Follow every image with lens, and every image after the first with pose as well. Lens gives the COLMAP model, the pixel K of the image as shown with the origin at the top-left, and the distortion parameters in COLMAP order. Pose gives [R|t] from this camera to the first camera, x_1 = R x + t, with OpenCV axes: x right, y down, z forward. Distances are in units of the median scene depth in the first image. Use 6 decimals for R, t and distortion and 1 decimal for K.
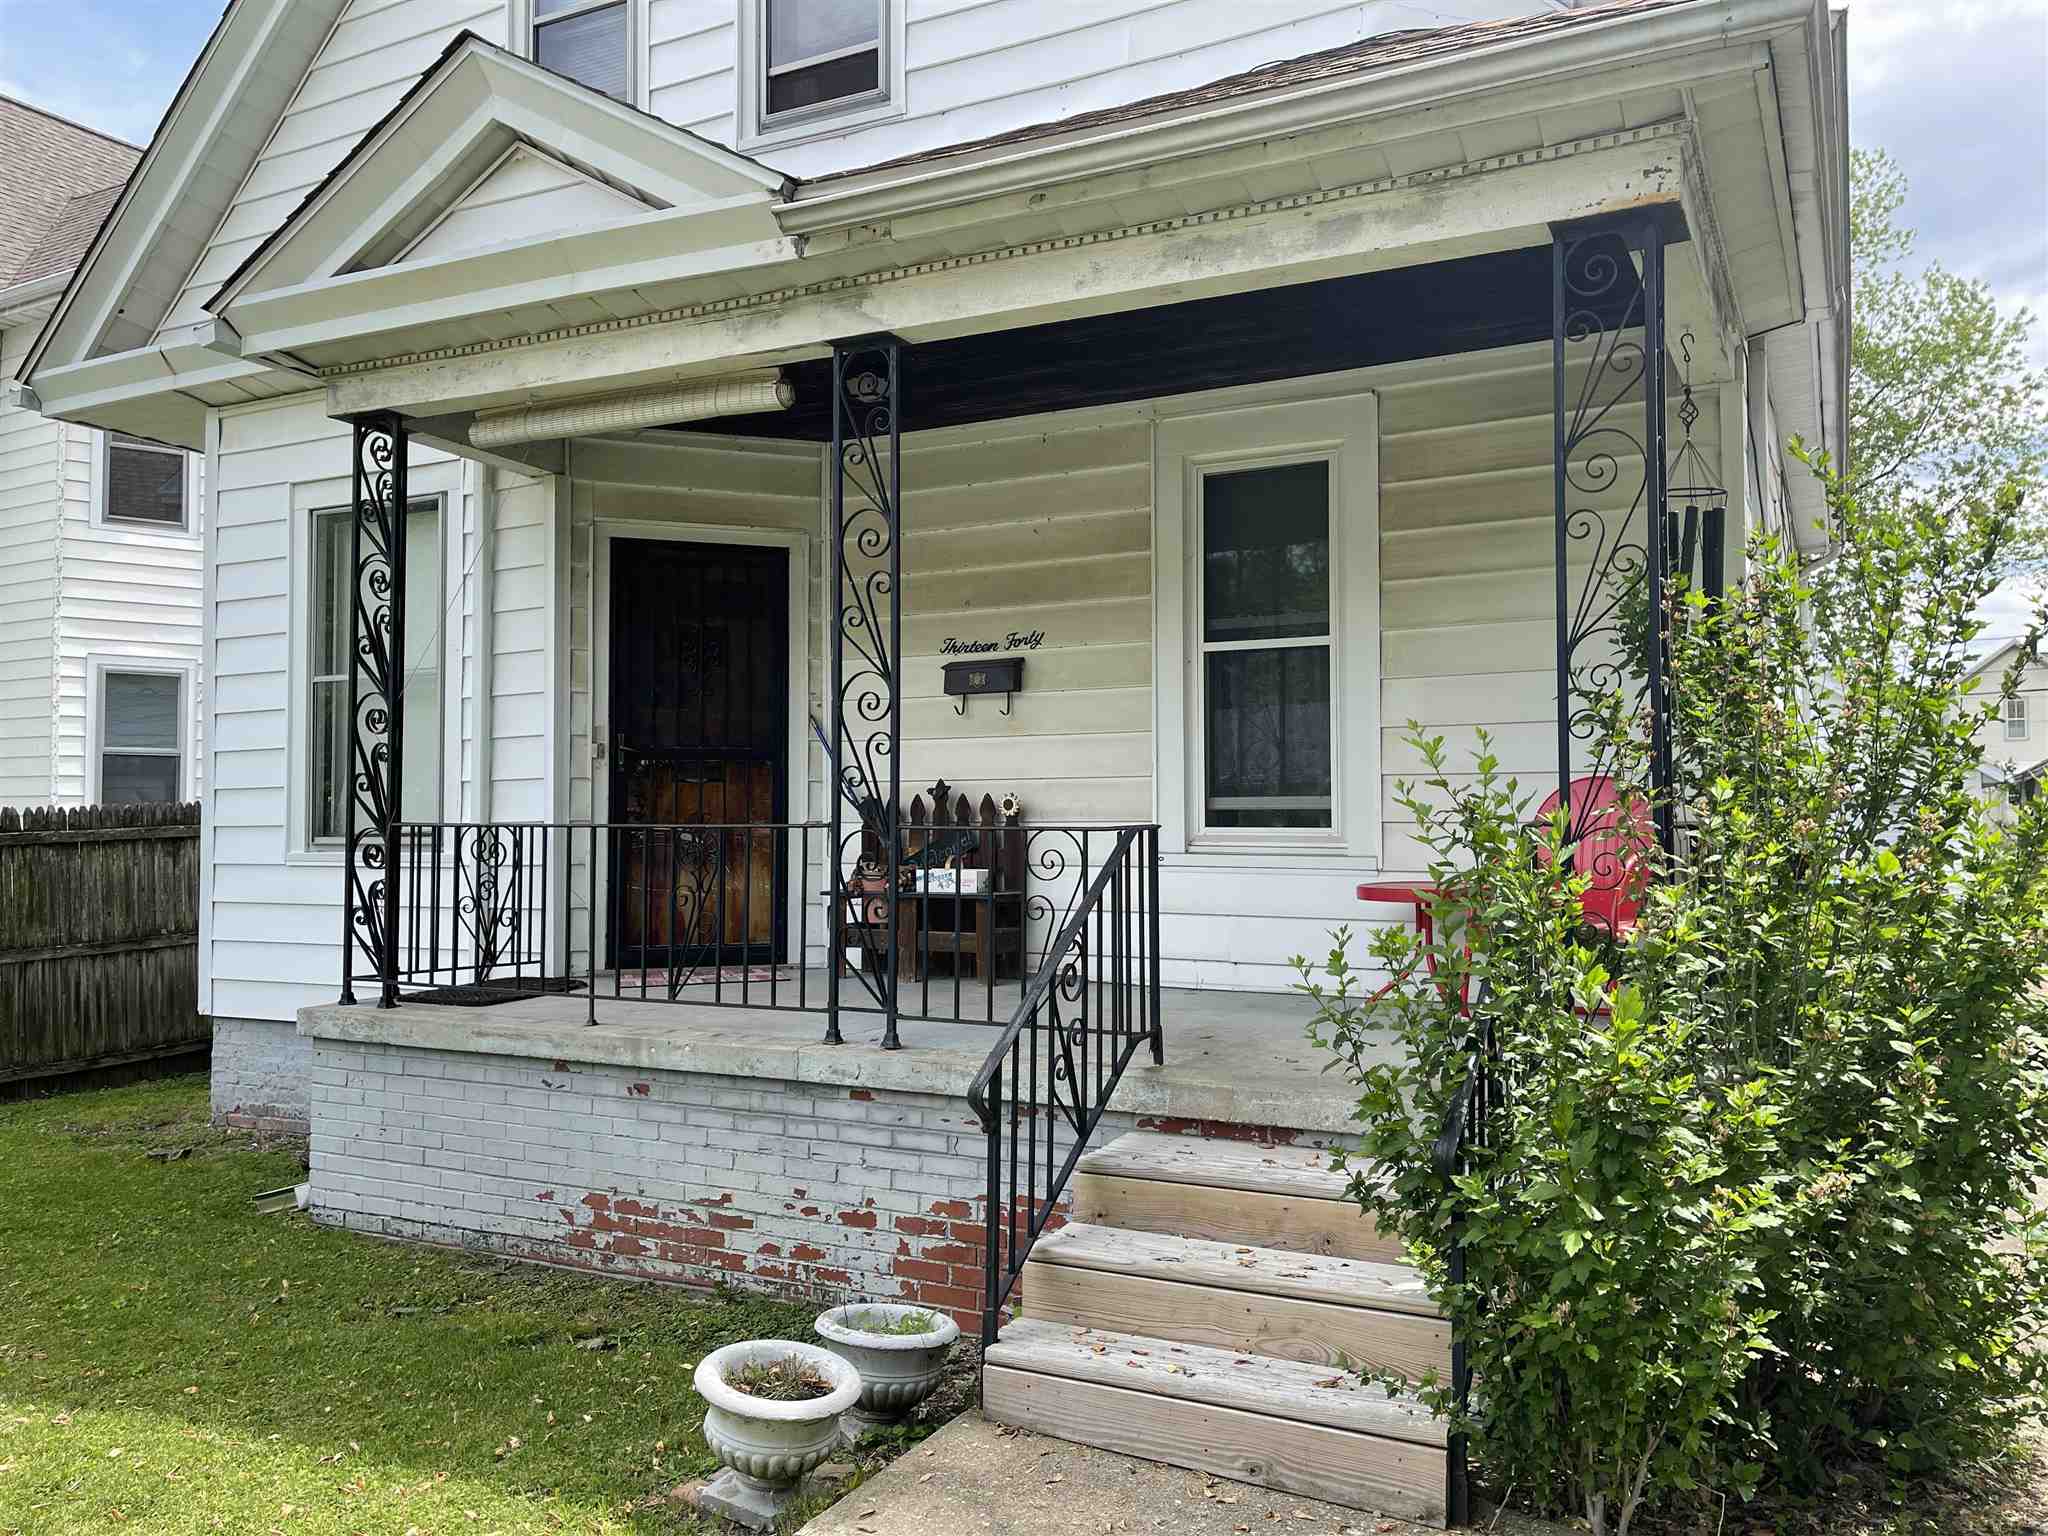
lens RADIAL K [[1548.3, 0, 1019.8], [0, 1548.3, 775.8], [0, 0, 1]] dist [0.081135, -0.000277]
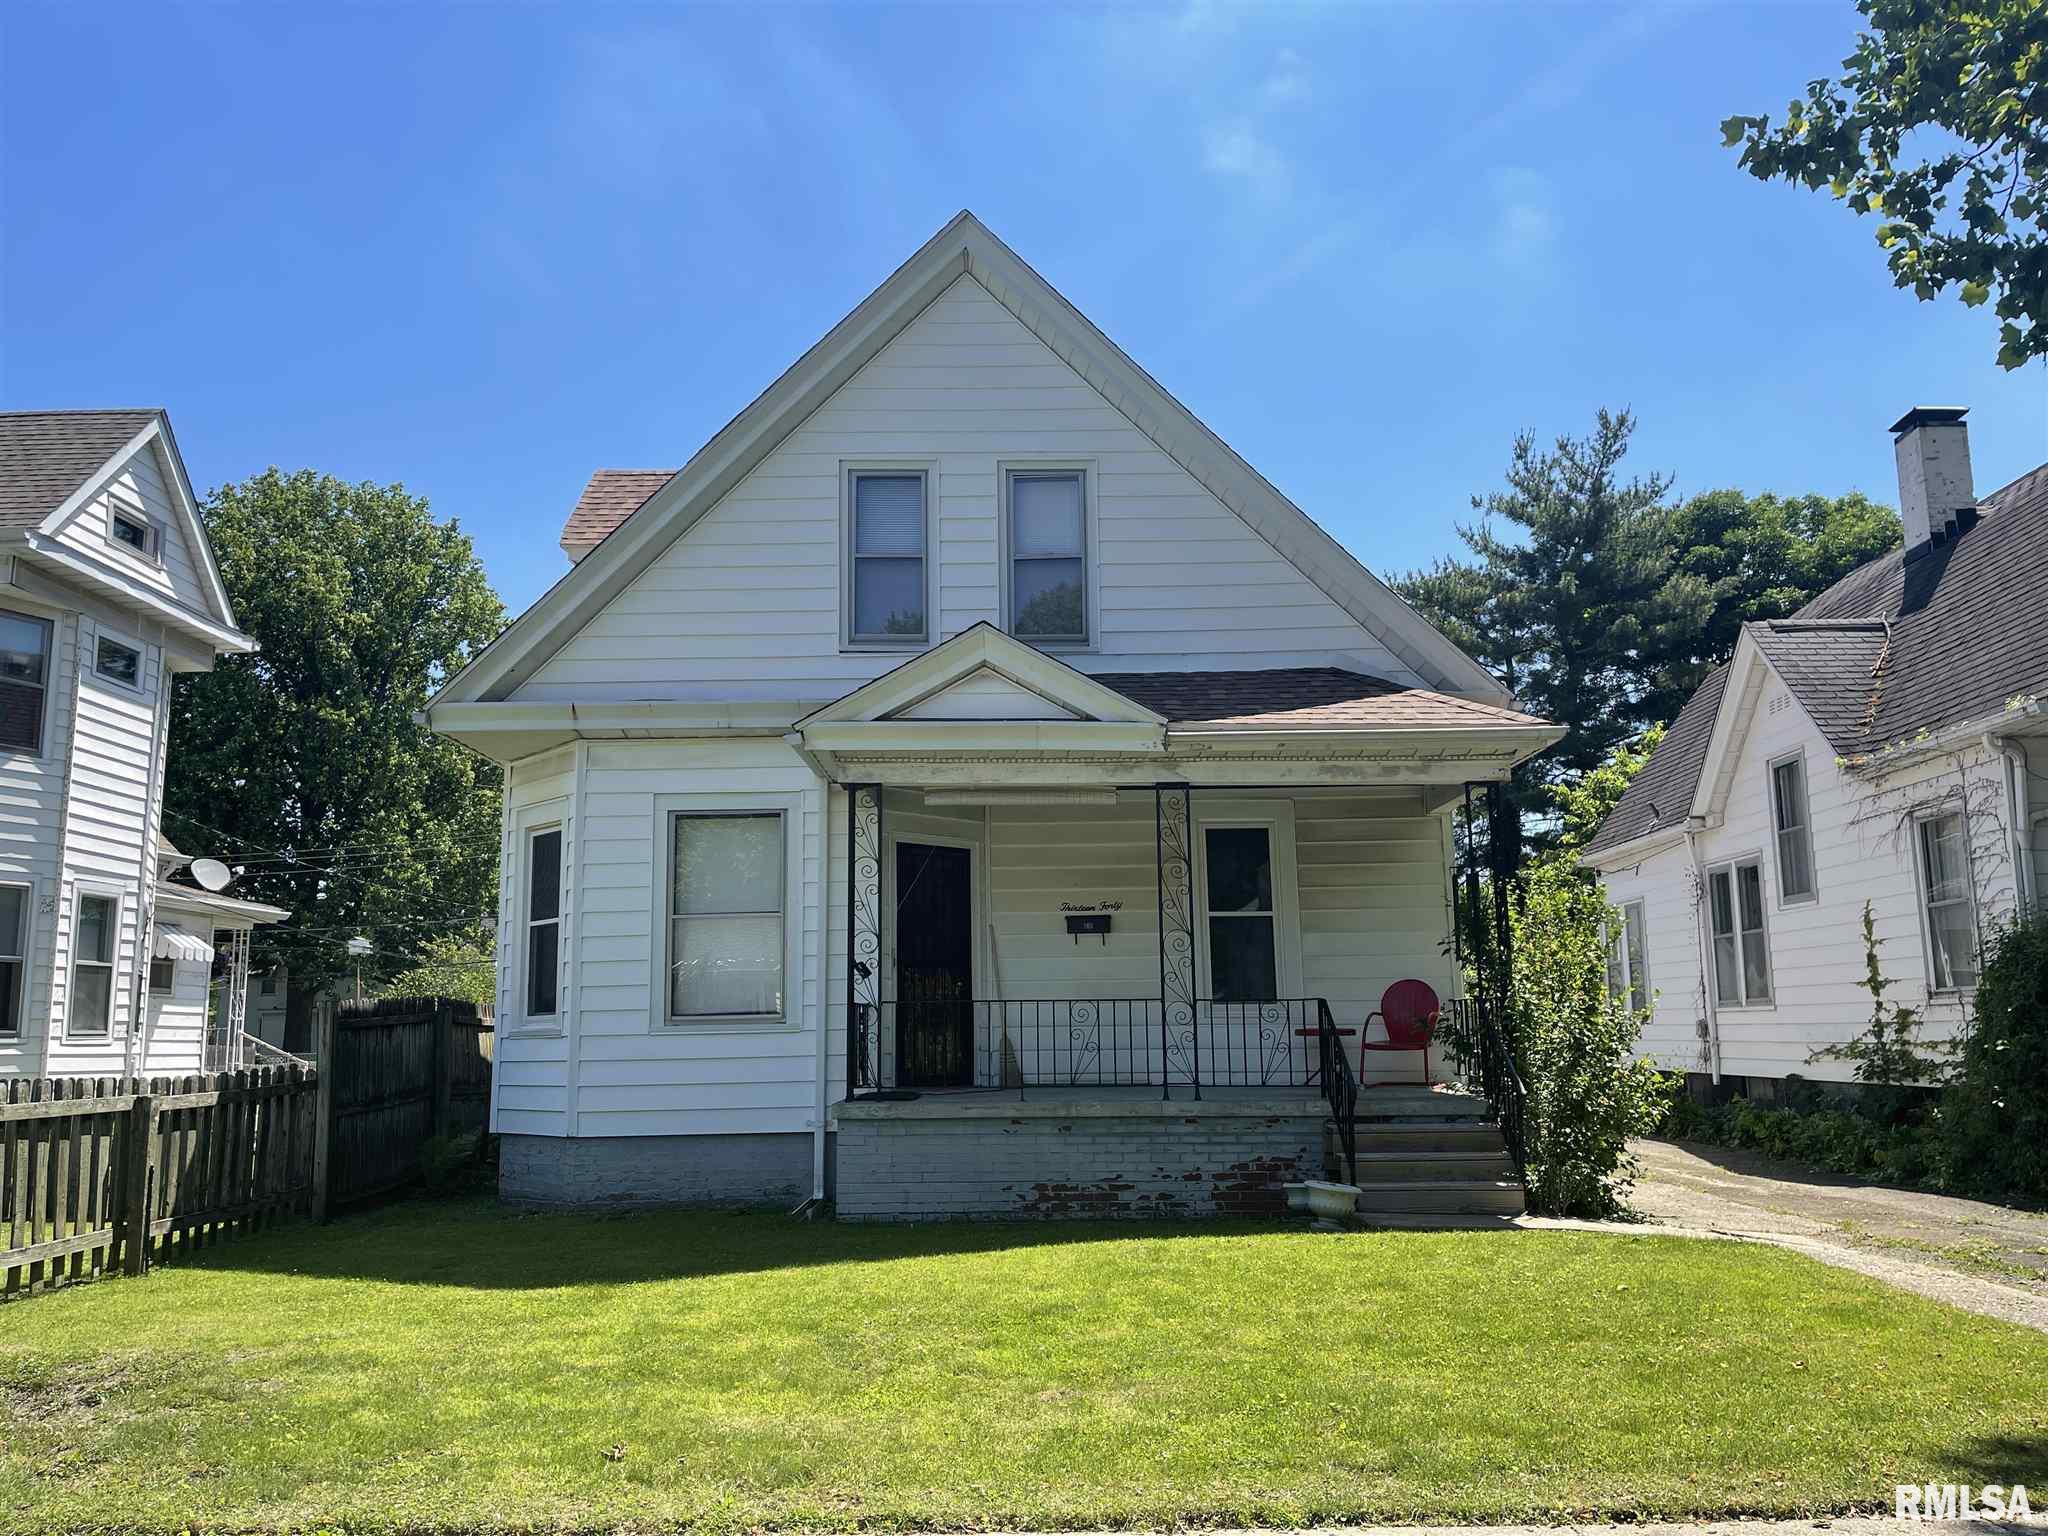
lens RADIAL K [[1548.3, 0, 1027.1], [0, 1548.3, 765.2], [0, 0, 1]] dist [0.081135, -0.000277]
pose [[0.886498, 0.066924, 0.457867, -1.278513], [-0.002256, 0.990099, -0.140350, 0.012573], [-0.462726, 0.123387, 0.877873, -0.858377]]
